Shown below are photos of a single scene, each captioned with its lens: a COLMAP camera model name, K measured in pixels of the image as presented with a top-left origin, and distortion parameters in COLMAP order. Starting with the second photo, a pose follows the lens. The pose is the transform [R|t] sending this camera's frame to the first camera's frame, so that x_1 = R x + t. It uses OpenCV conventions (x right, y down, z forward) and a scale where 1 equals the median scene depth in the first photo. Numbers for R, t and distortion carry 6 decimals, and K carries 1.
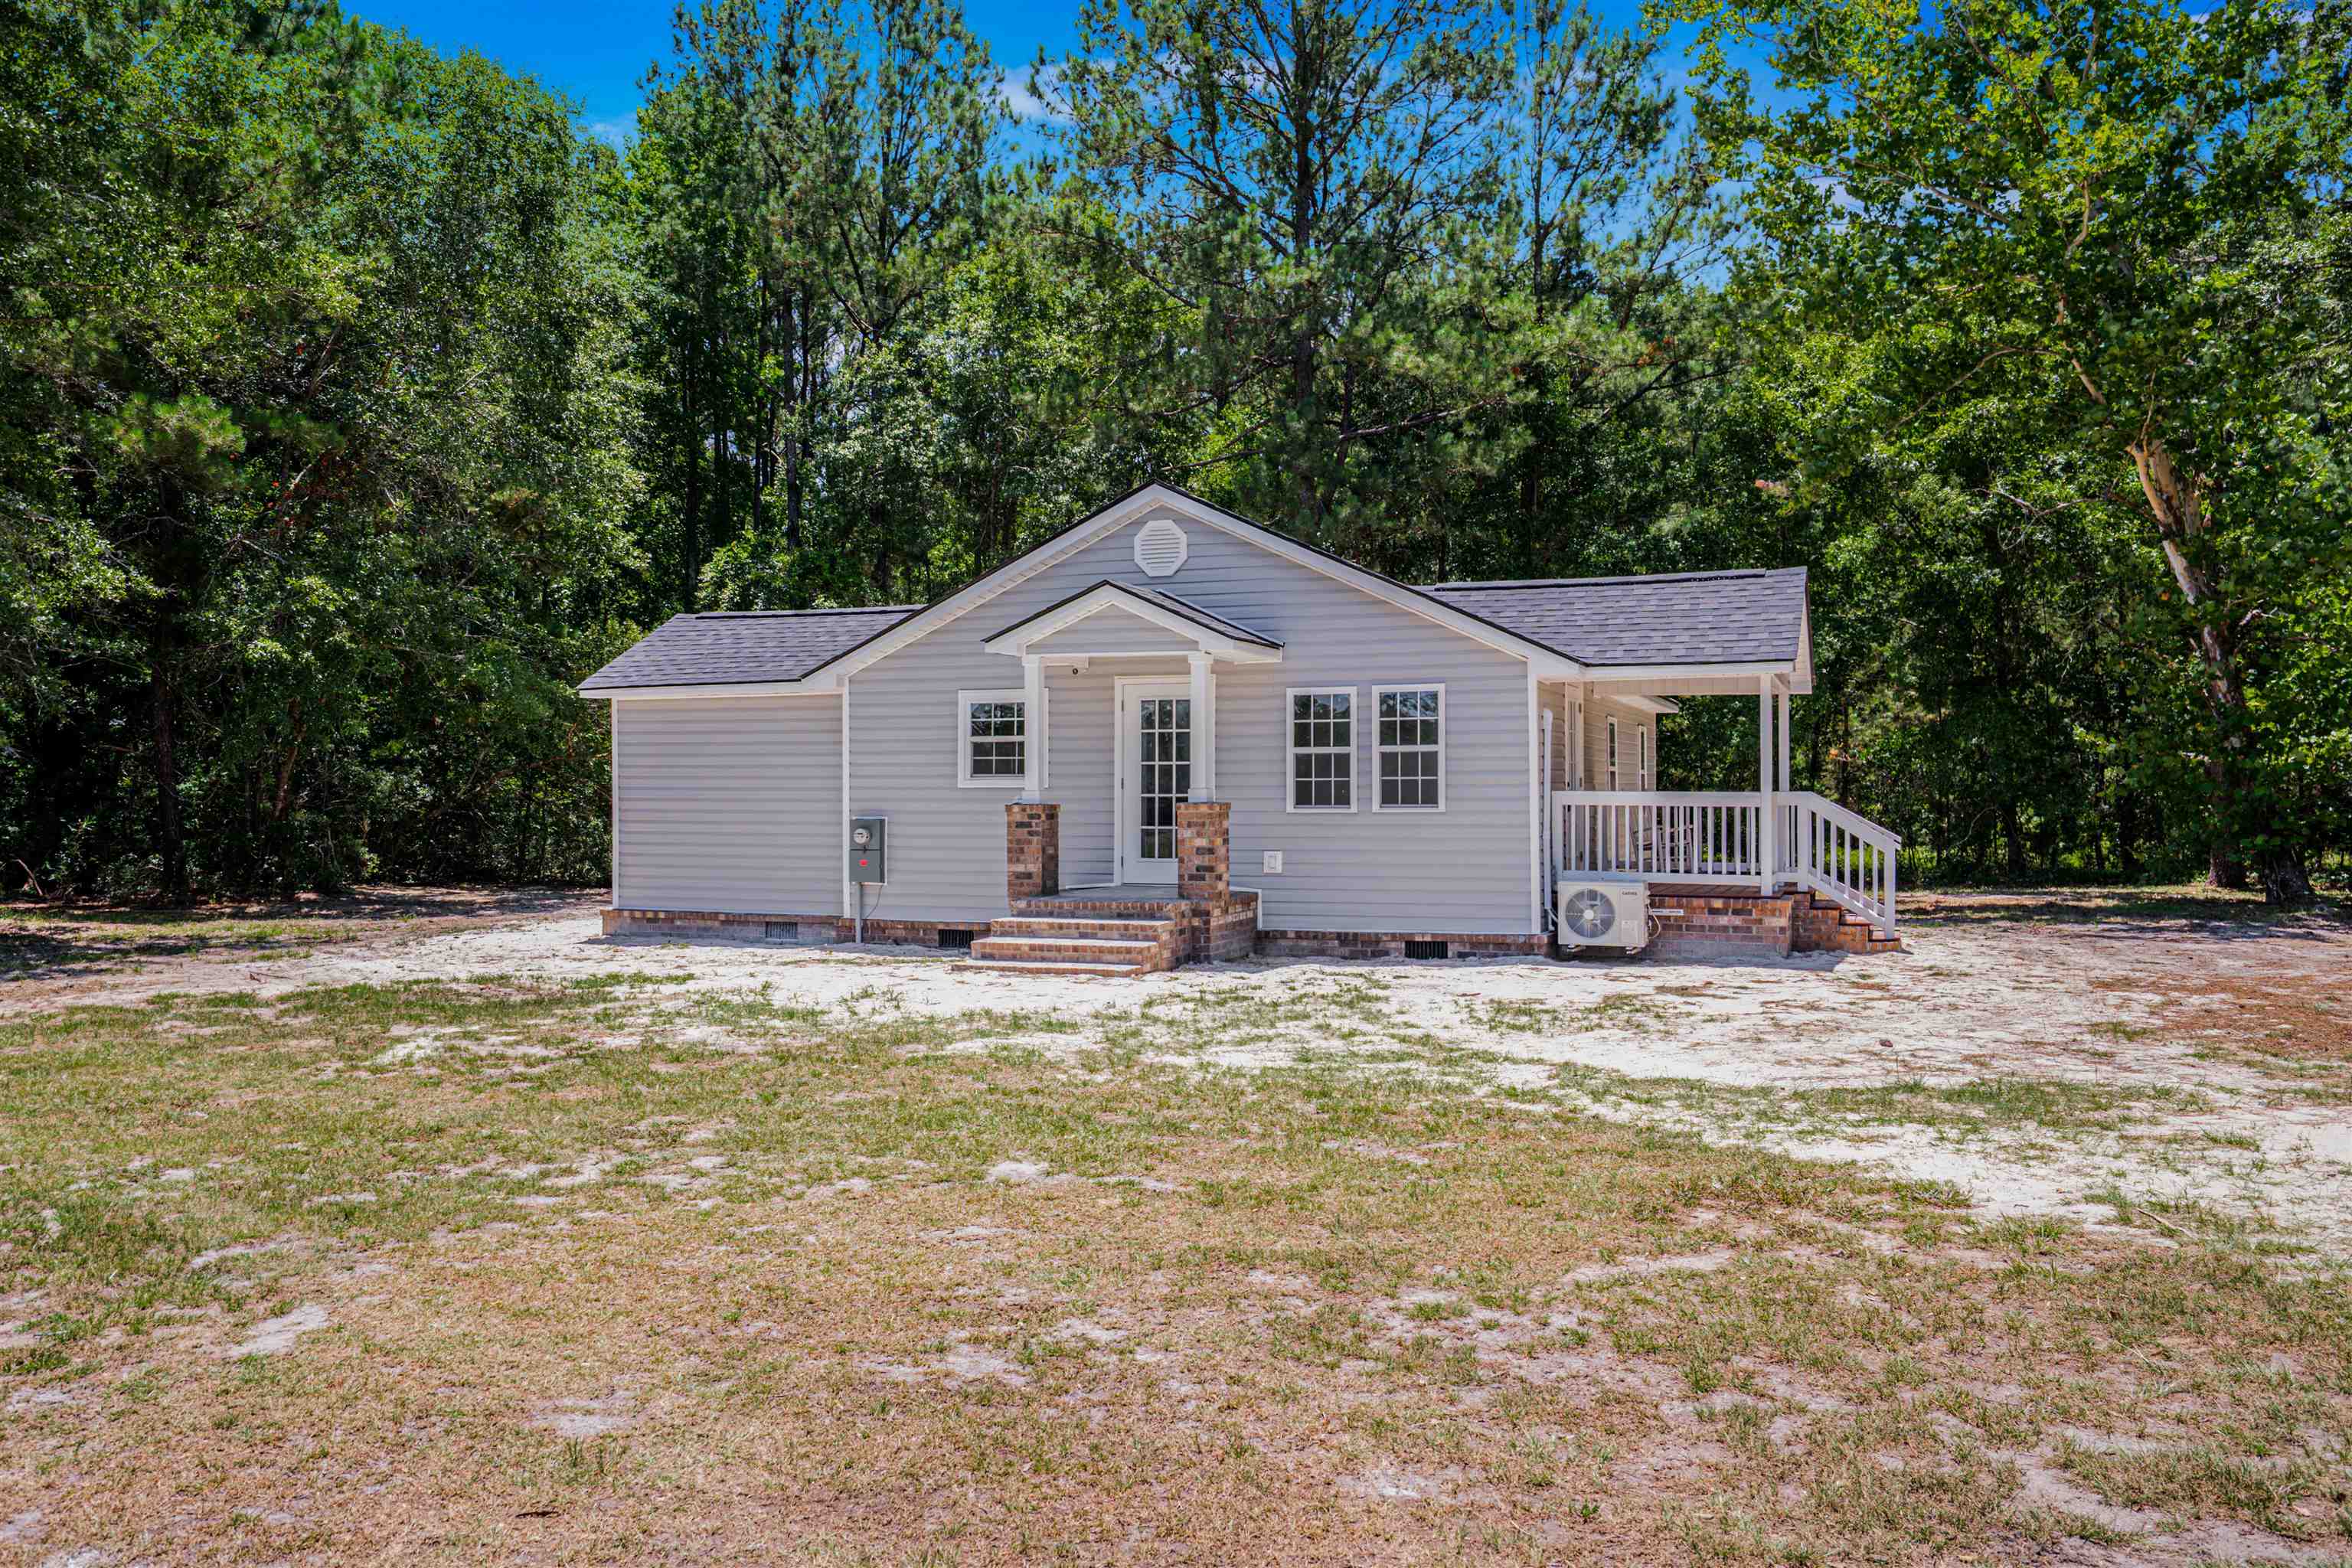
lens RADIAL K [[1775.8, 0, 1174.5], [0, 1775.8, 792.6], [0, 0, 1]] dist [0.078905, 0.012375]
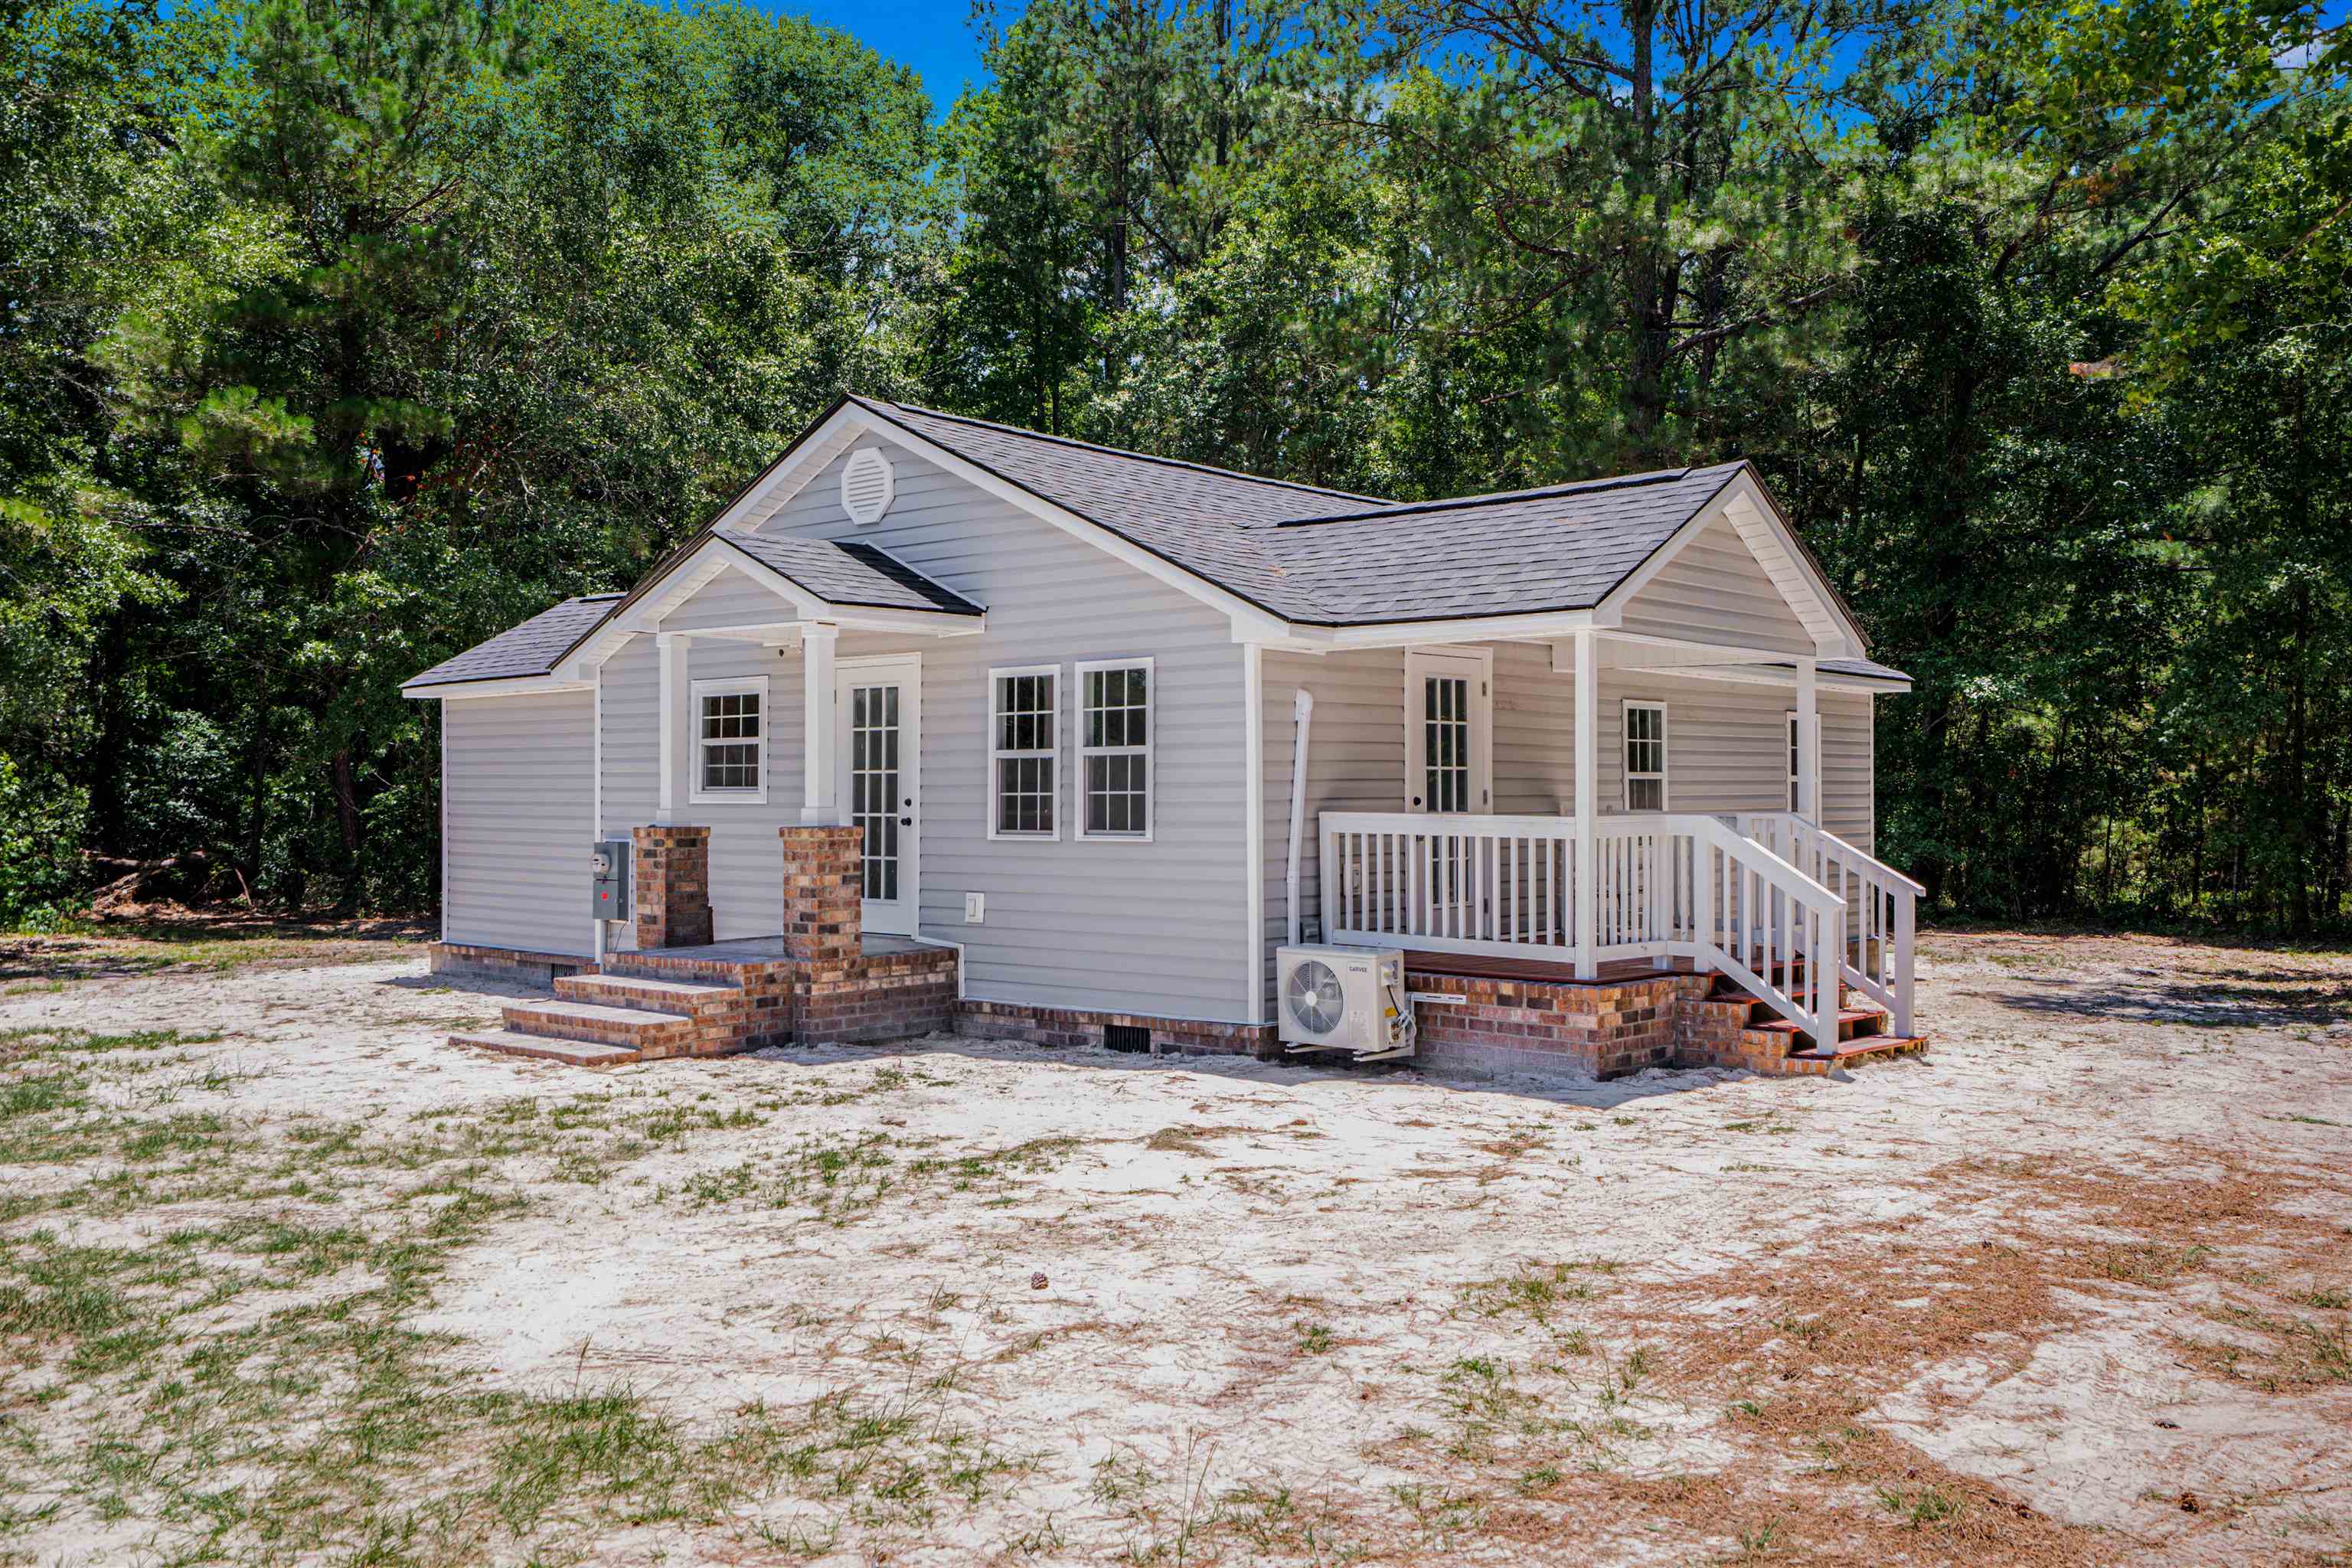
lens RADIAL K [[1943.4, 0, 1175.7], [0, 1943.4, 767.3], [0, 0, 1]] dist [0.088344, 0.018637]
pose [[0.938286, -0.003568, -0.345841, 0.418441], [-0.000870, 0.999919, -0.012676, -0.008537], [0.345859, 0.012195, 0.938207, 0.283812]]
